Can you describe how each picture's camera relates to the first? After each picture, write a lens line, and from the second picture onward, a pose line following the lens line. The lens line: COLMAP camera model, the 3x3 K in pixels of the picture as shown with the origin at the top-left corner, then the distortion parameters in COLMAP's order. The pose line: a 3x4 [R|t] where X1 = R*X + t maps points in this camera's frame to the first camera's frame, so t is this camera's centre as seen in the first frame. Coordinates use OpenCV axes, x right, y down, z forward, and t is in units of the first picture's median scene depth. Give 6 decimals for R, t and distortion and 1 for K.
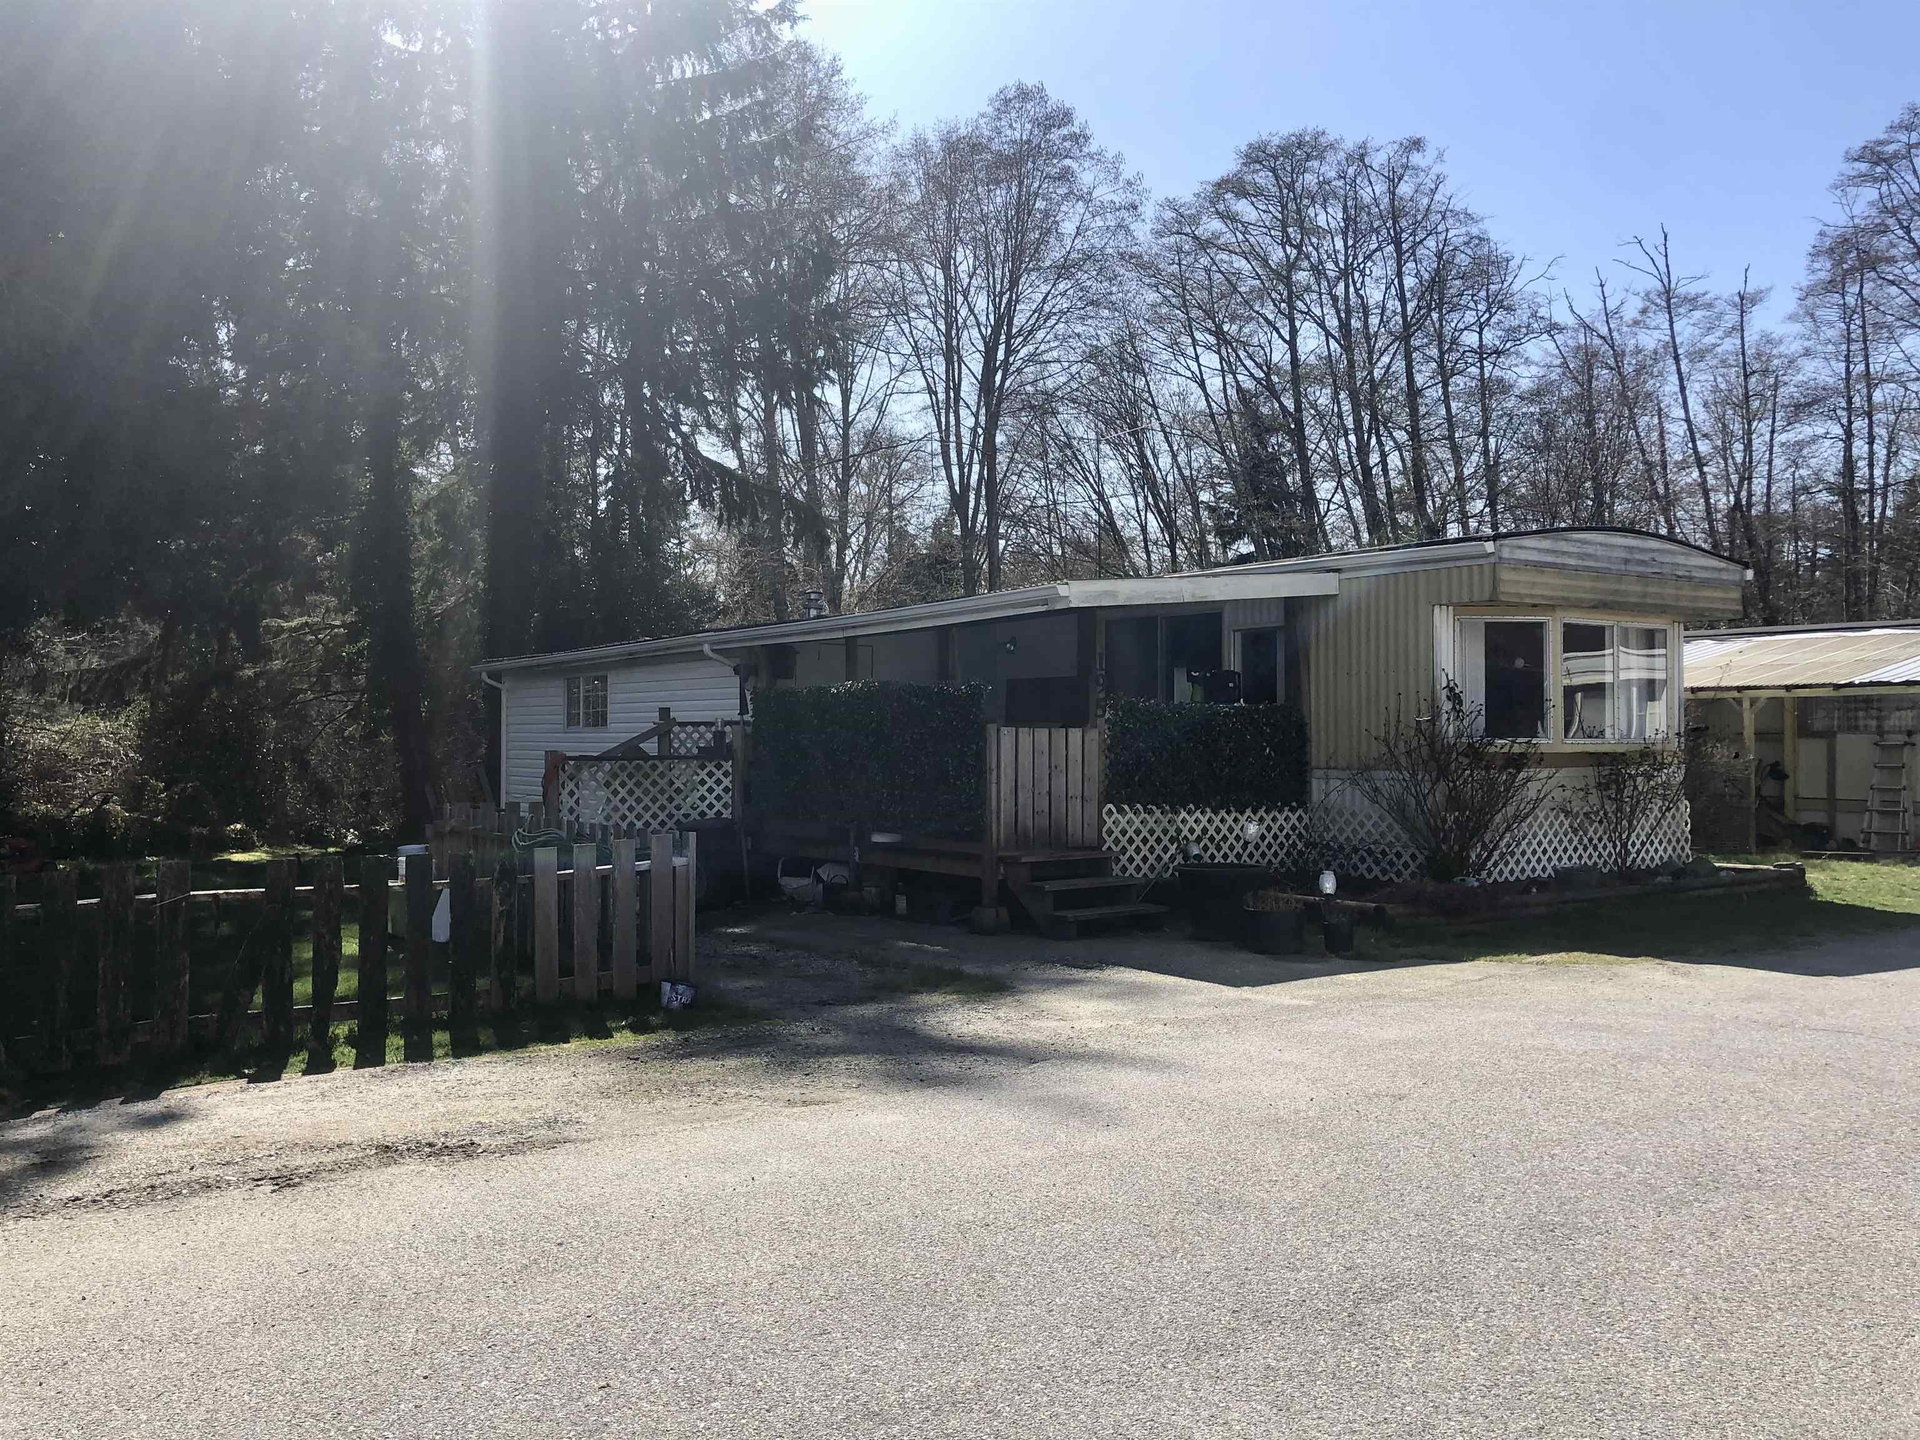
lens RADIAL K [[1684.4, 0, 960.0], [0, 1684.4, 720.0], [0, 0, 1]] dist [0.063517, 0.000730]
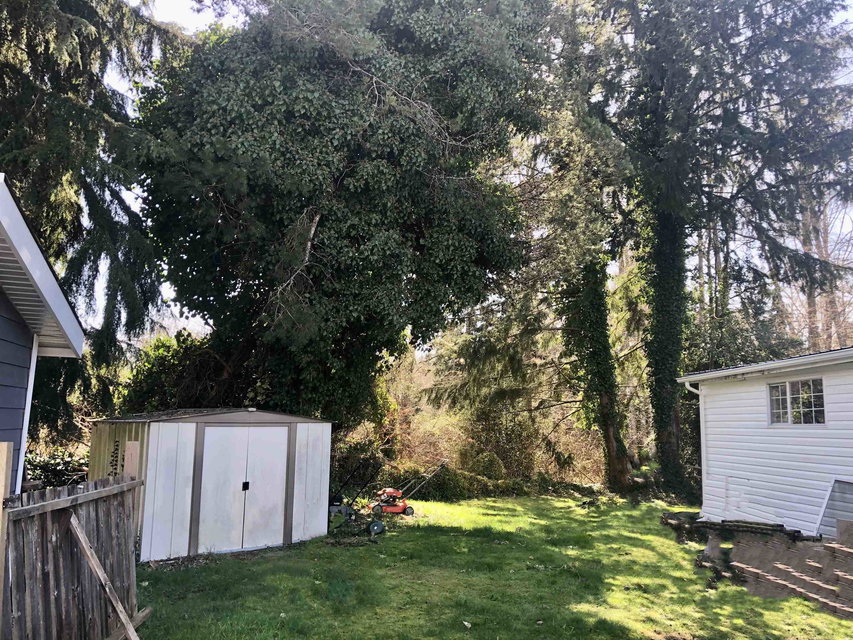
lens RADIAL K [[748.4, 0, 426.5], [0, 748.4, 320.0], [0, 0, 1]] dist [0.063517, 0.000730]
pose [[0.877811, -0.056692, -0.475641, -0.078224], [-0.006798, 0.991397, -0.130712, 0.001340], [0.478960, 0.117974, 0.869873, 0.161916]]
